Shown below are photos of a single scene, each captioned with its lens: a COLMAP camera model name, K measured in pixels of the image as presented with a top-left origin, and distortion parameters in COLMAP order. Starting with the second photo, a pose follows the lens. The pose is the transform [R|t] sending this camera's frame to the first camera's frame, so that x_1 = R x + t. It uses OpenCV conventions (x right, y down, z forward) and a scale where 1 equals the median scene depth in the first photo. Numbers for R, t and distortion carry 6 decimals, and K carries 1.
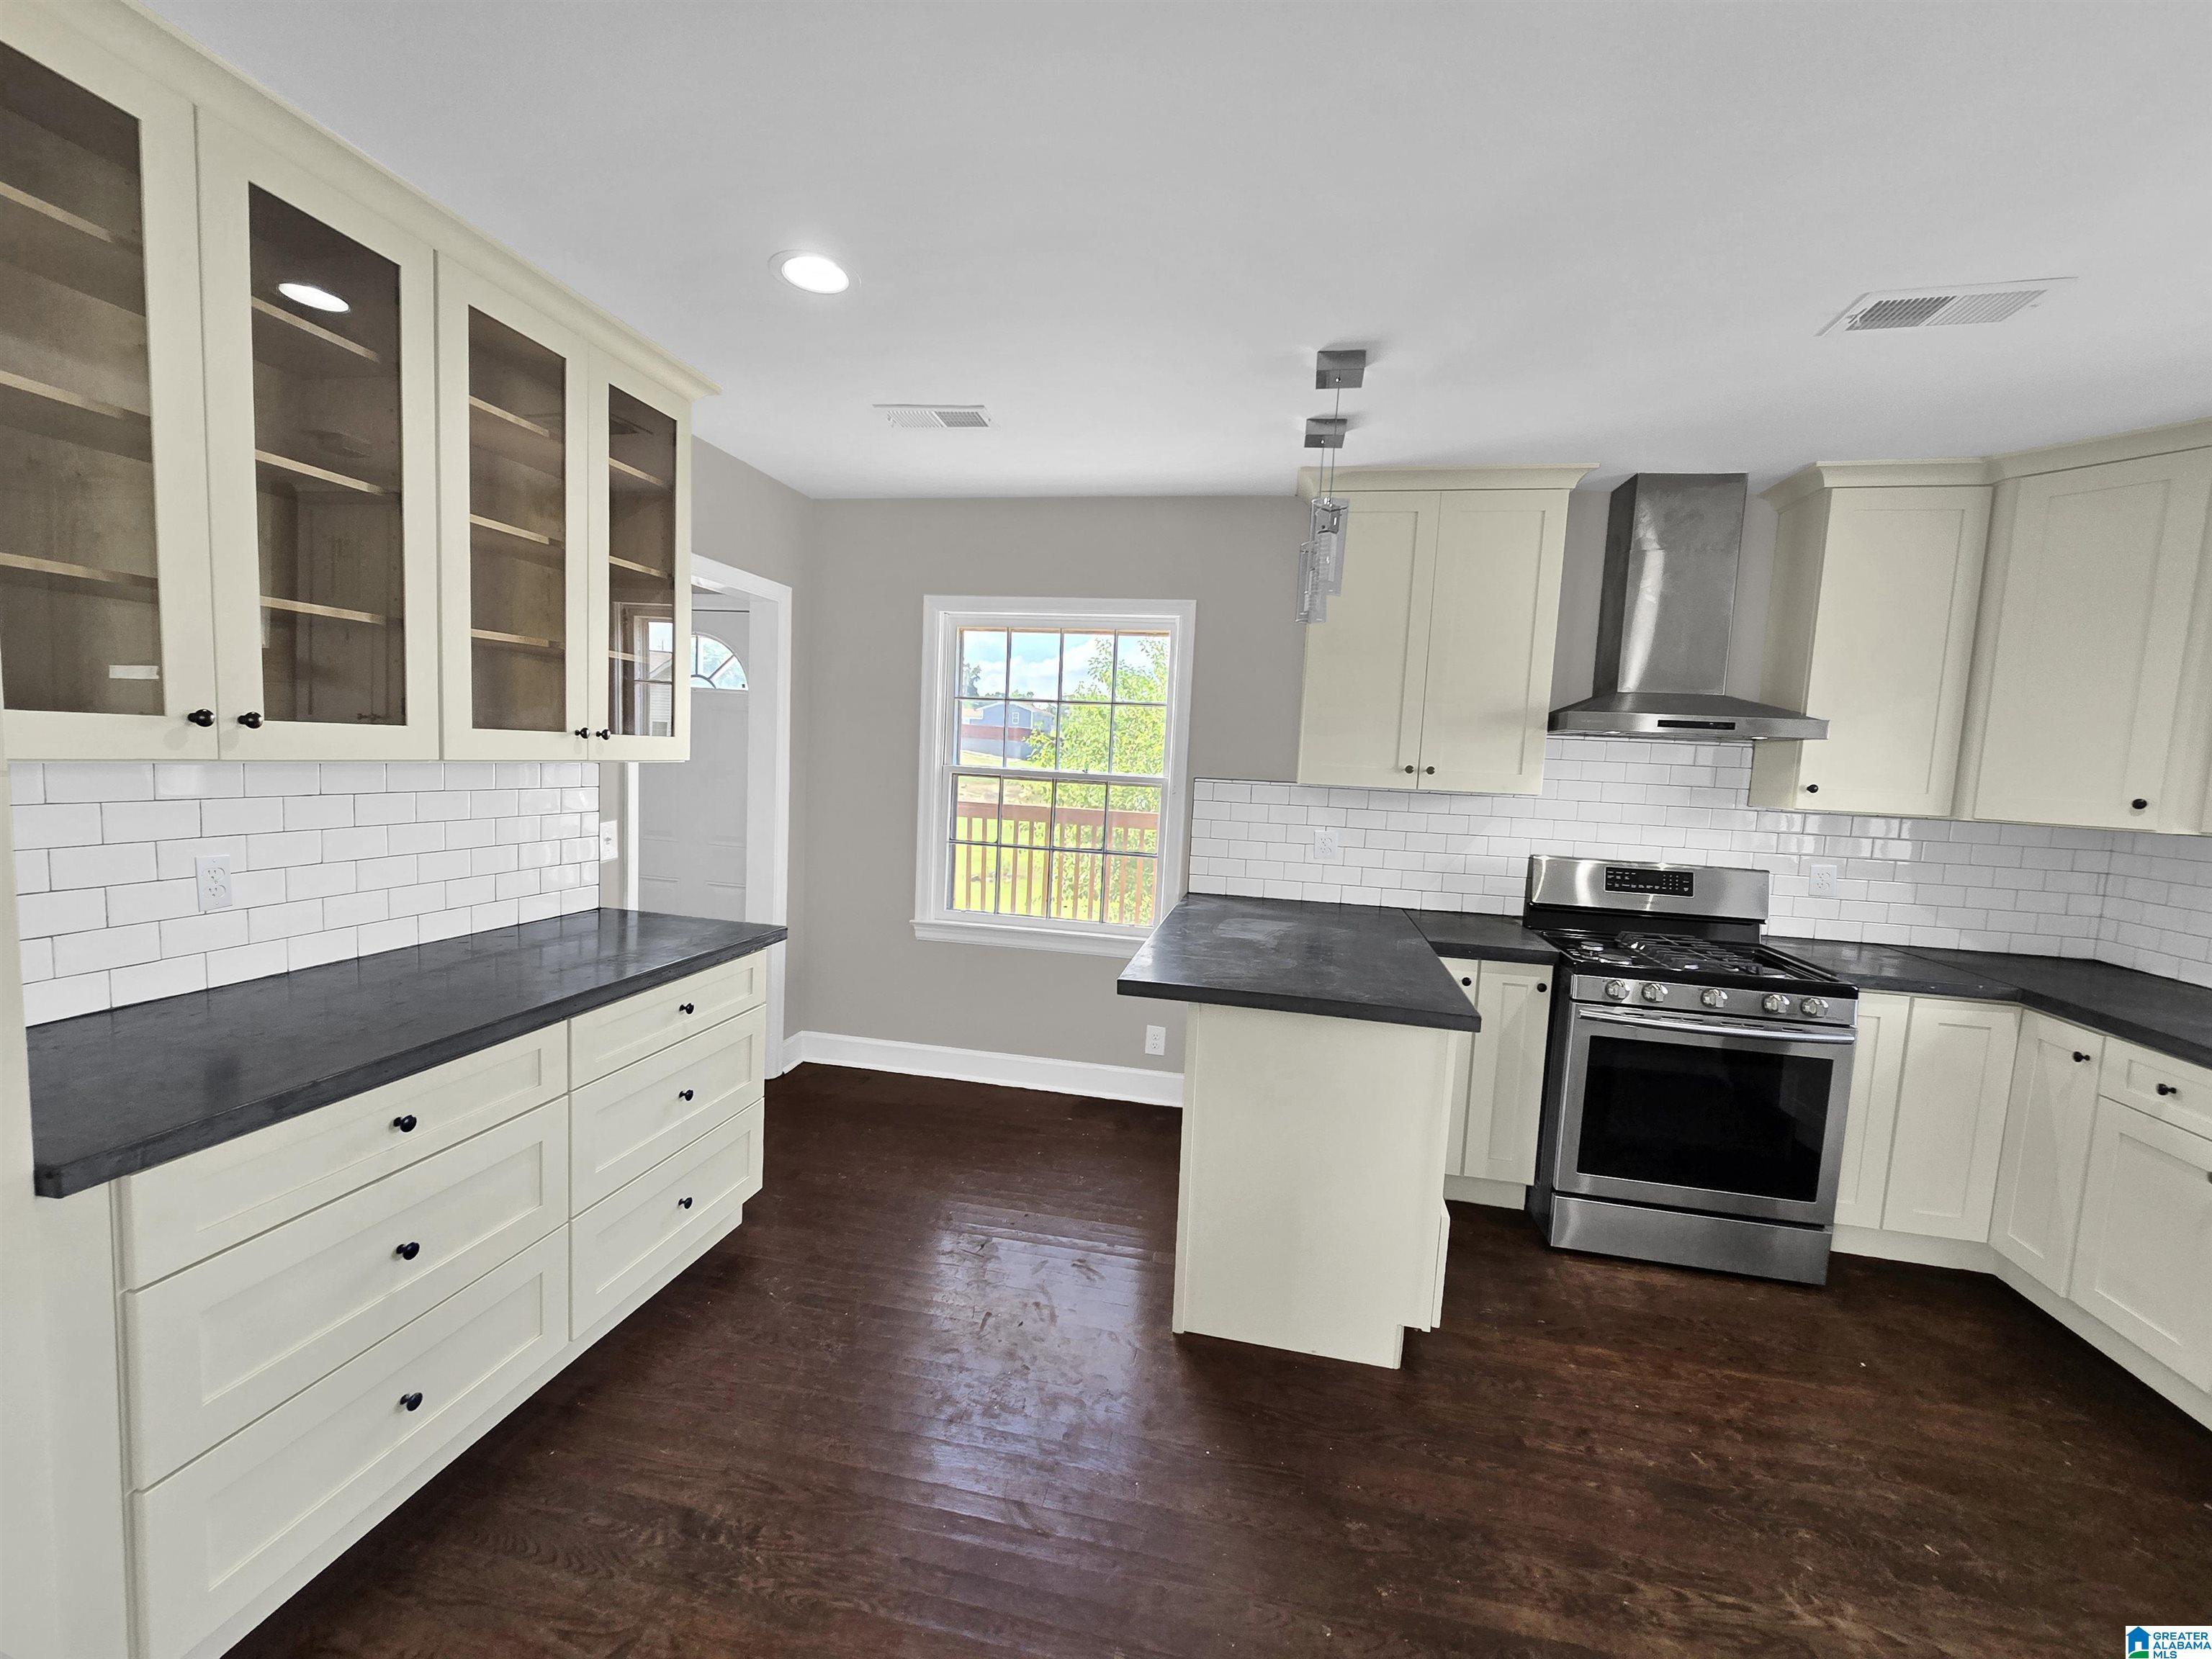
lens RADIAL K [[904.9, 0, 1102.0], [0, 904.9, 838.5], [0, 0, 1]] dist [-0.000881, -0.004064]
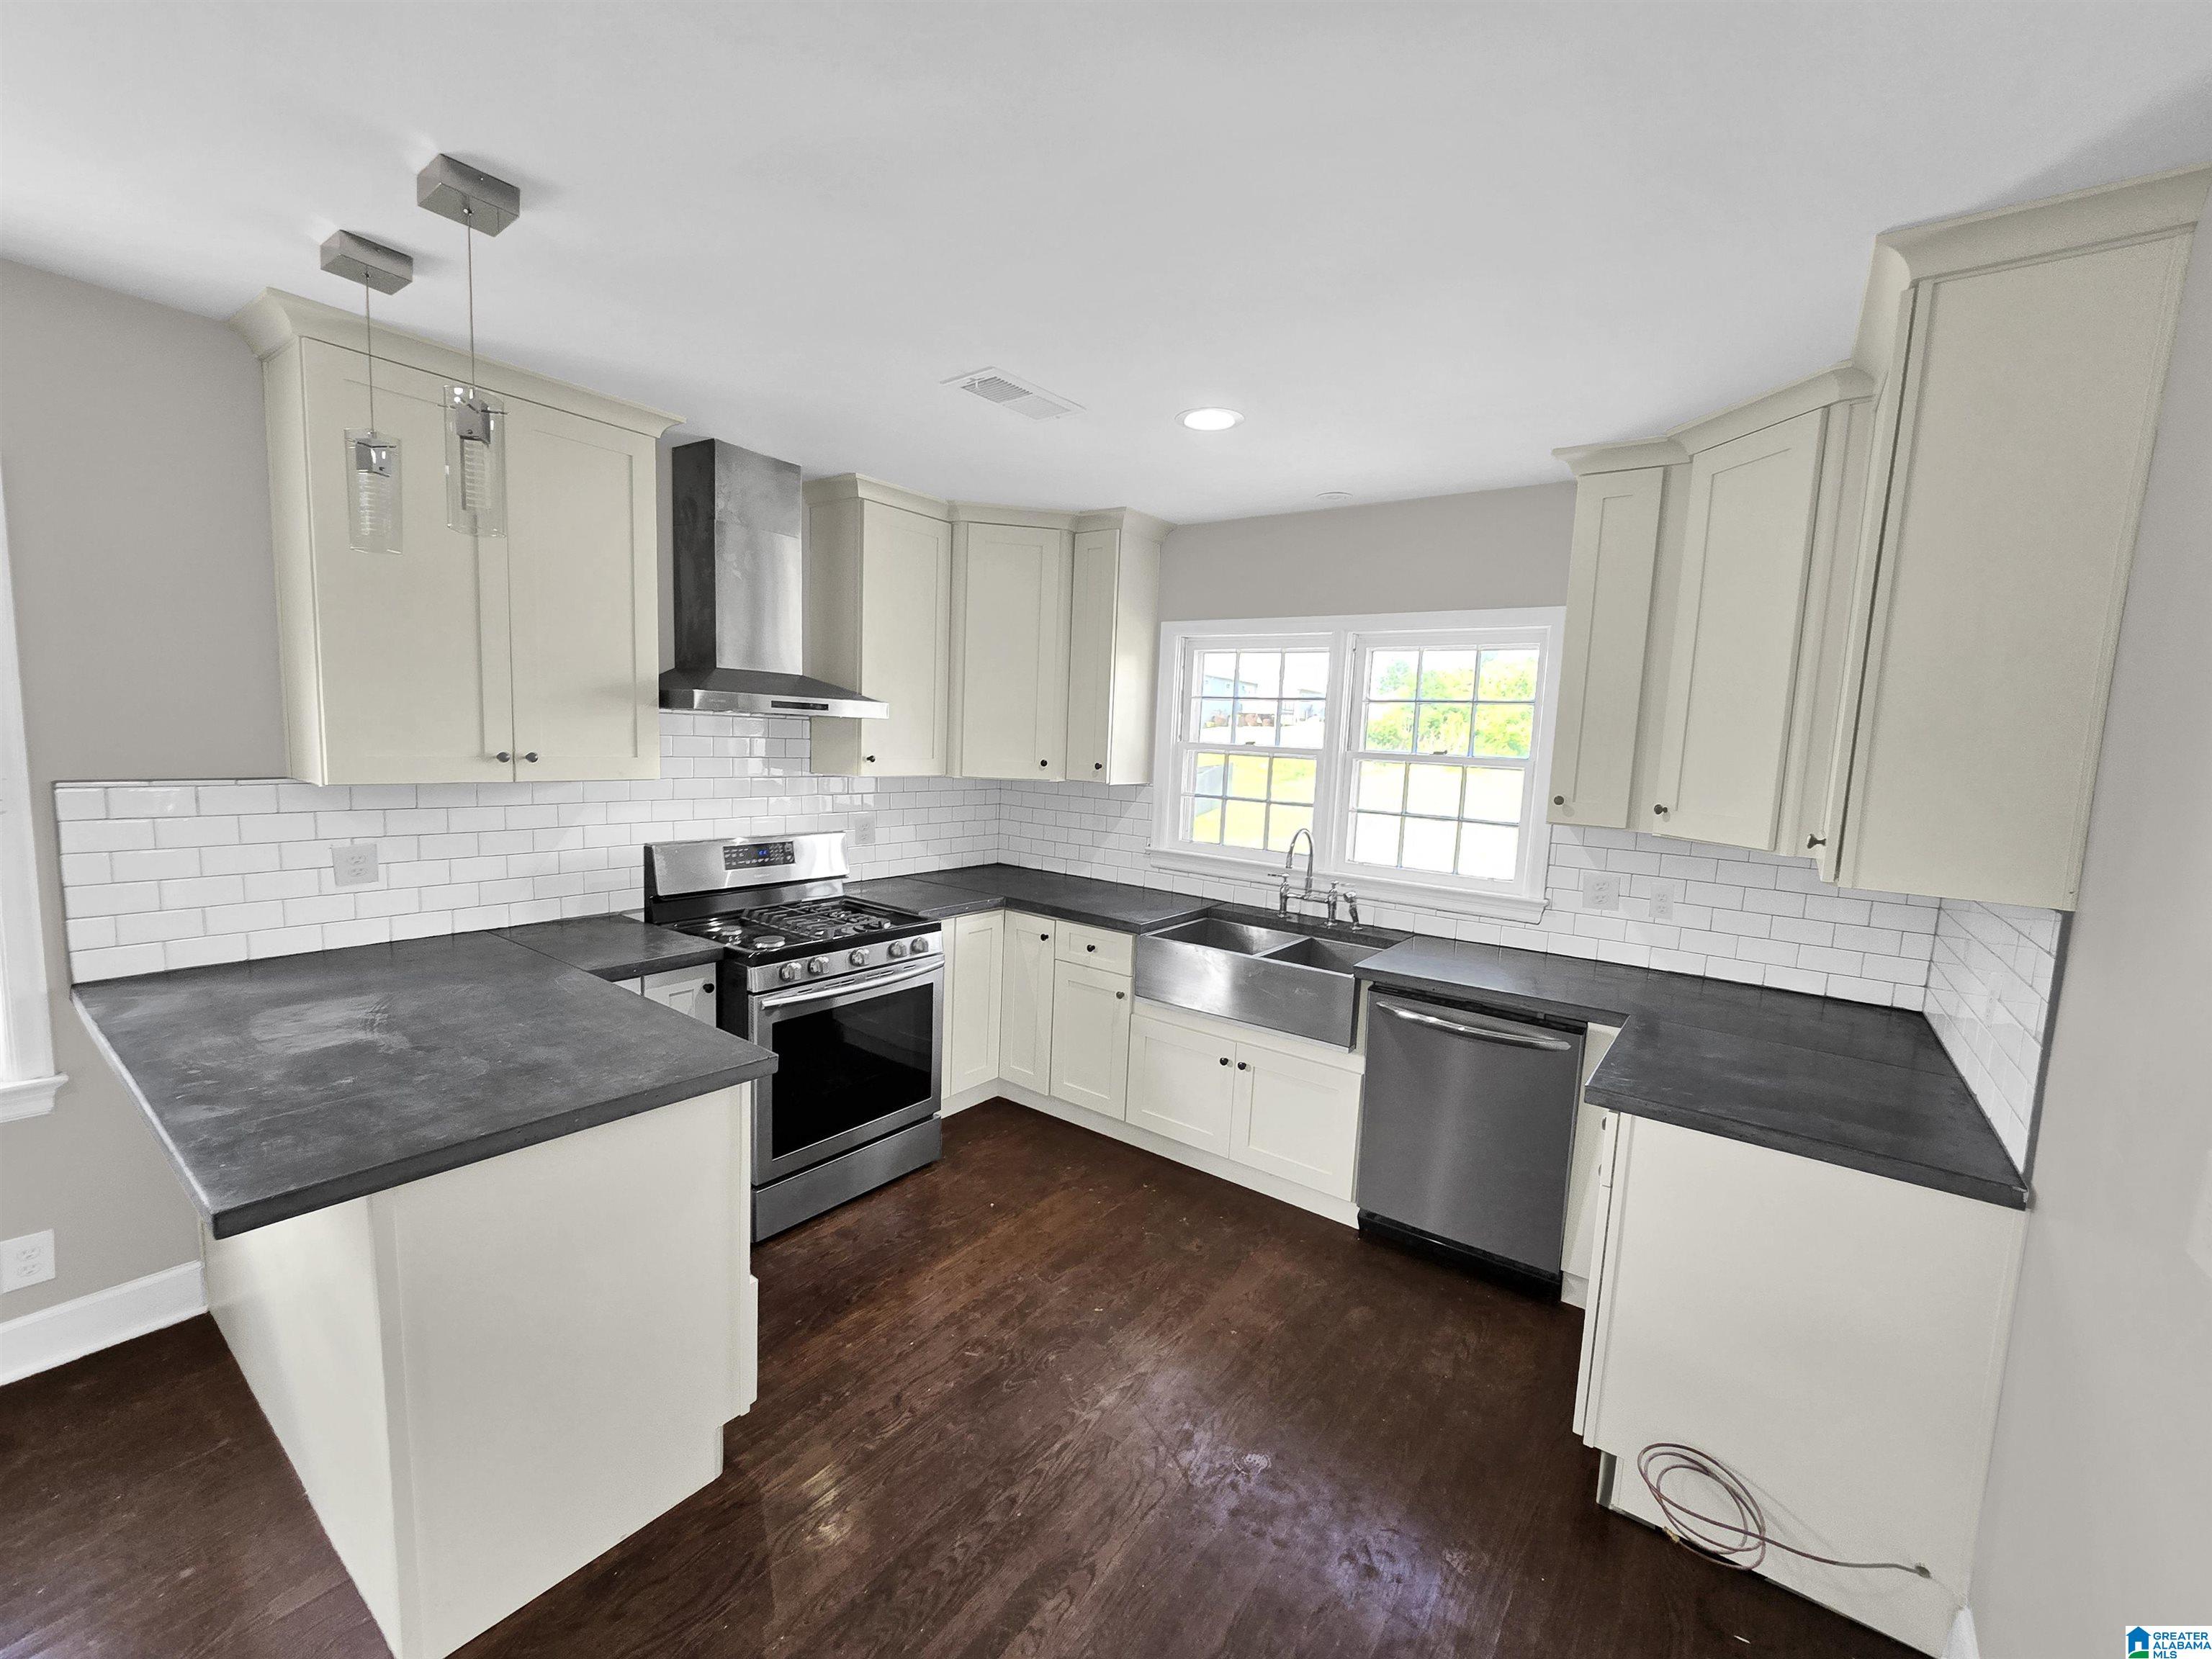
lens RADIAL K [[904.3, 0, 1115.8], [0, 904.3, 844.3], [0, 0, 1]] dist [-0.001430, -0.000639]
pose [[0.424461, -0.135290, 0.895282, -0.160566], [0.060329, 0.990803, 0.121122, -0.074179], [-0.903434, 0.002600, 0.428719, 0.223289]]
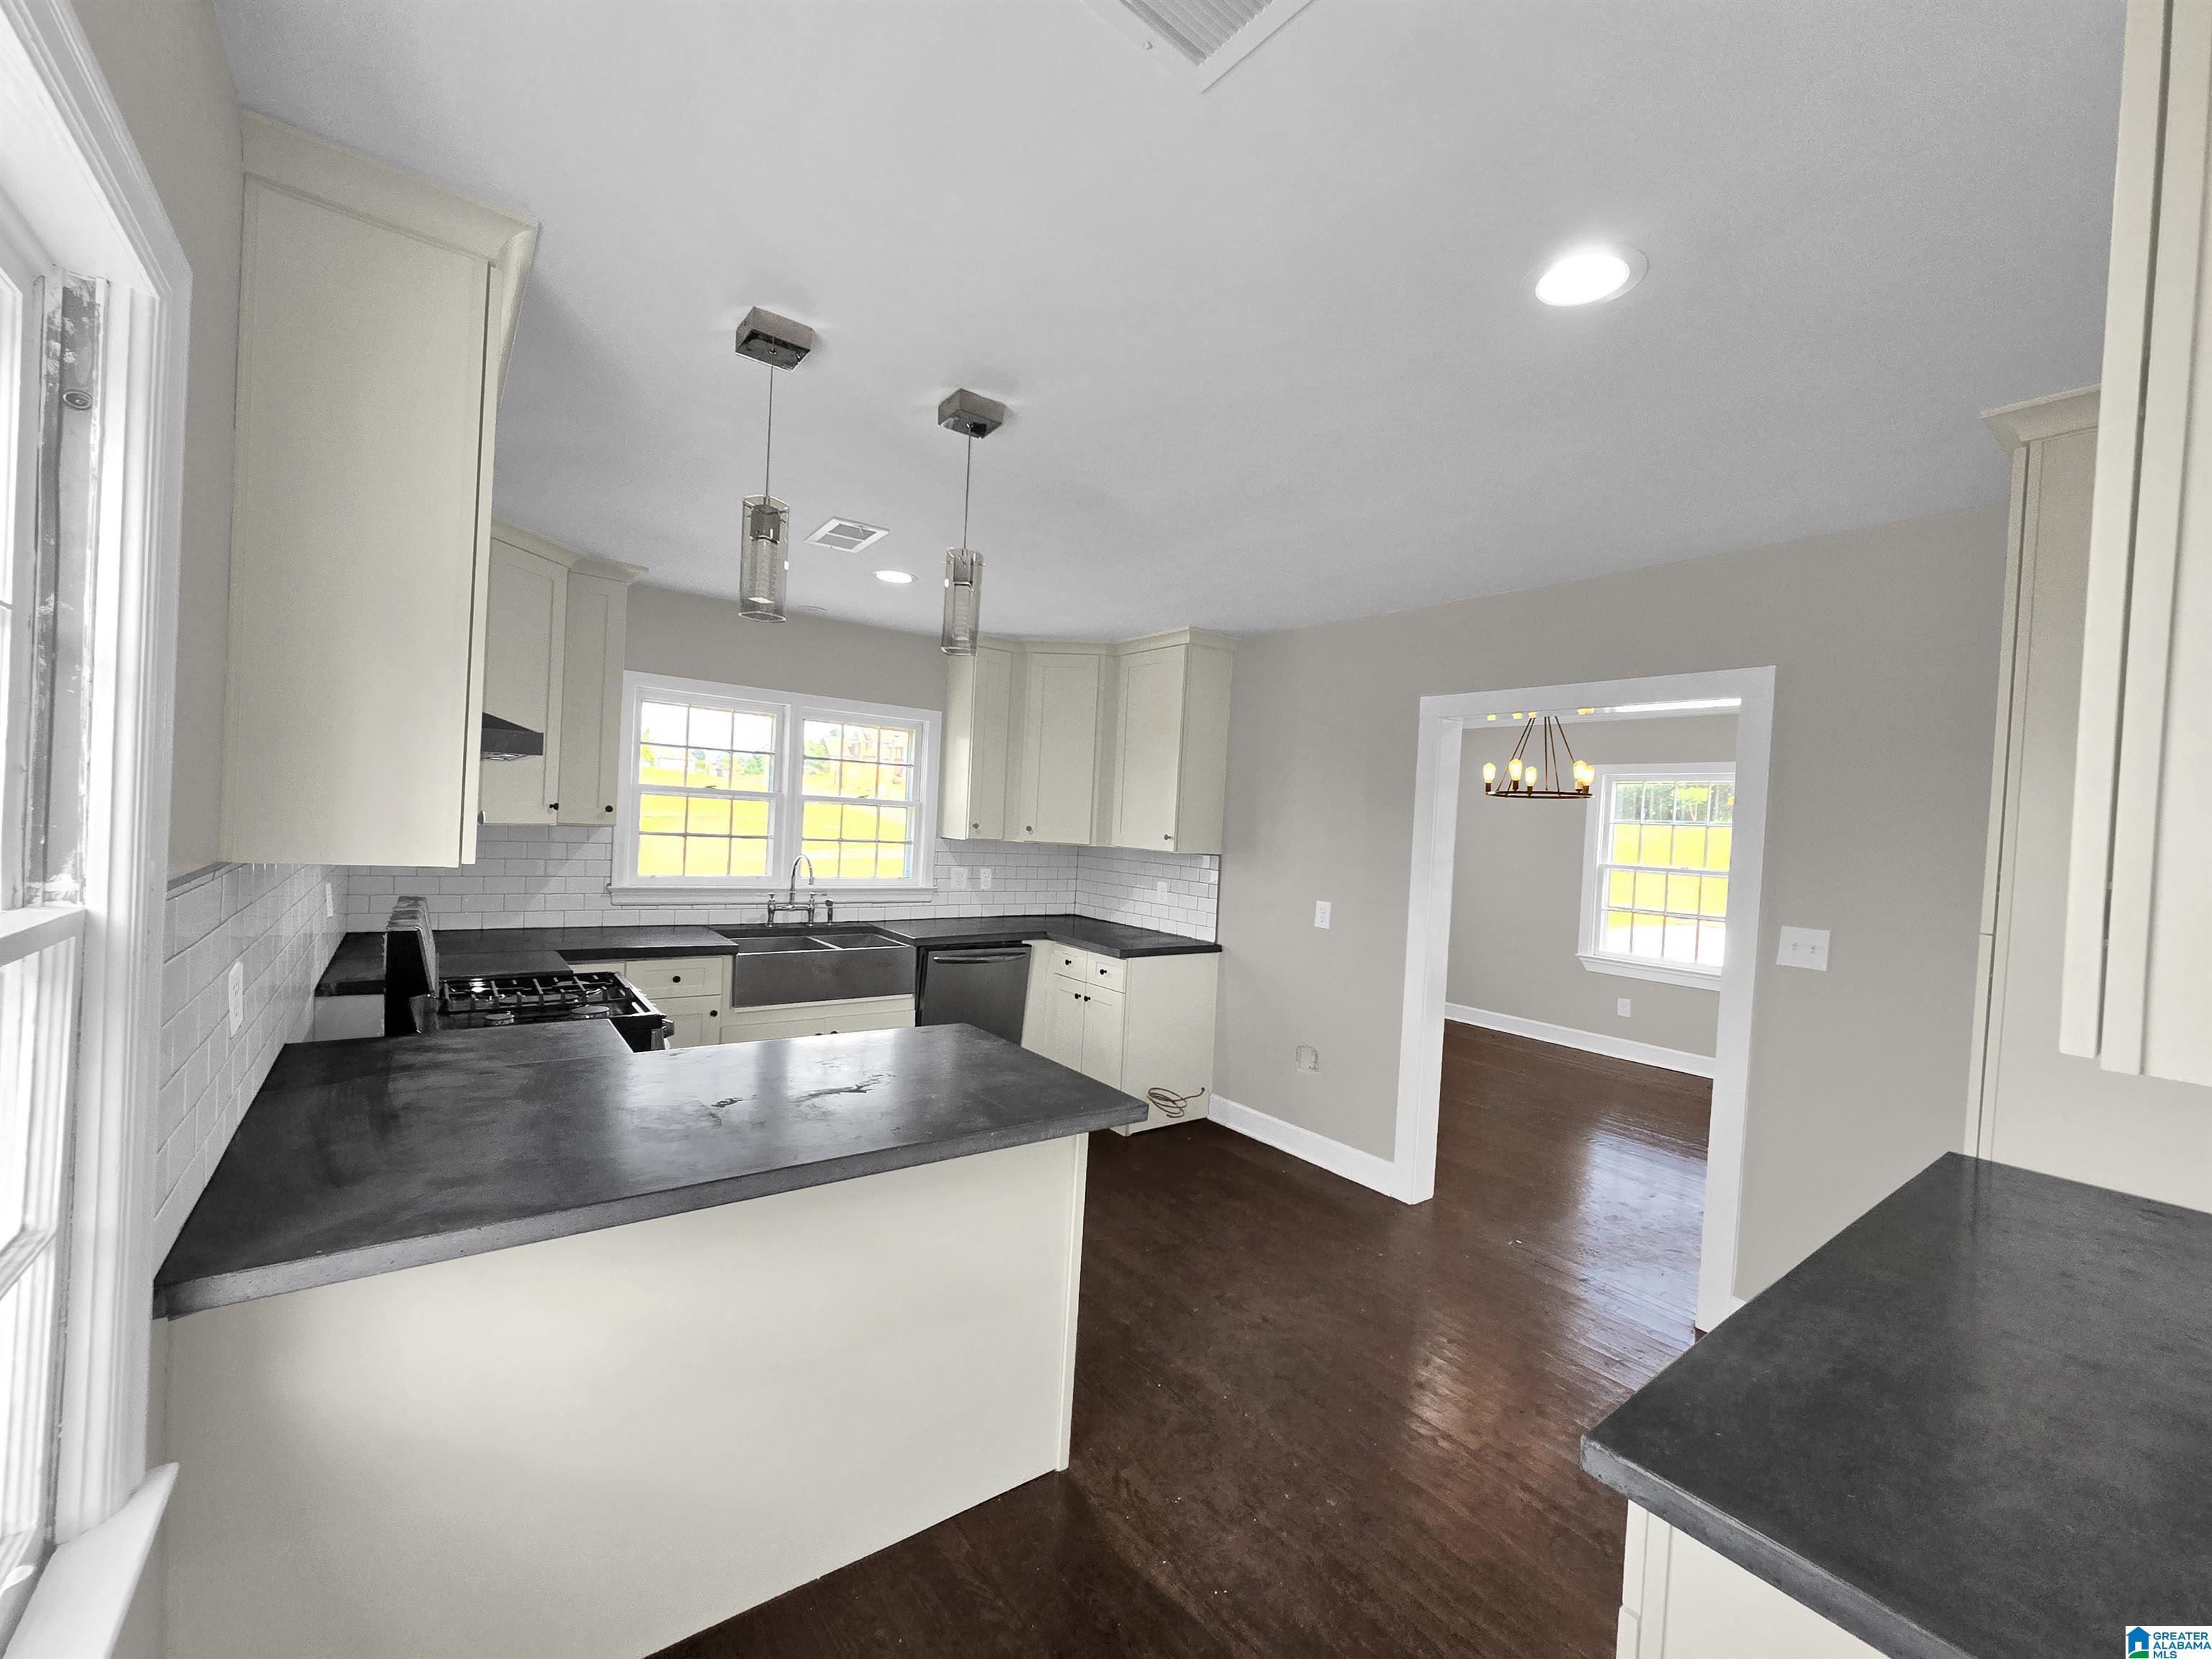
lens RADIAL K [[904.9, 0, 1102.0], [0, 904.9, 838.5], [0, 0, 1]] dist [-0.000881, -0.004064]
pose [[-0.739432, -0.104375, 0.665092, -0.419166], [-0.029014, 0.991932, 0.123410, -0.177608], [-0.672606, 0.071956, -0.736494, 1.379043]]
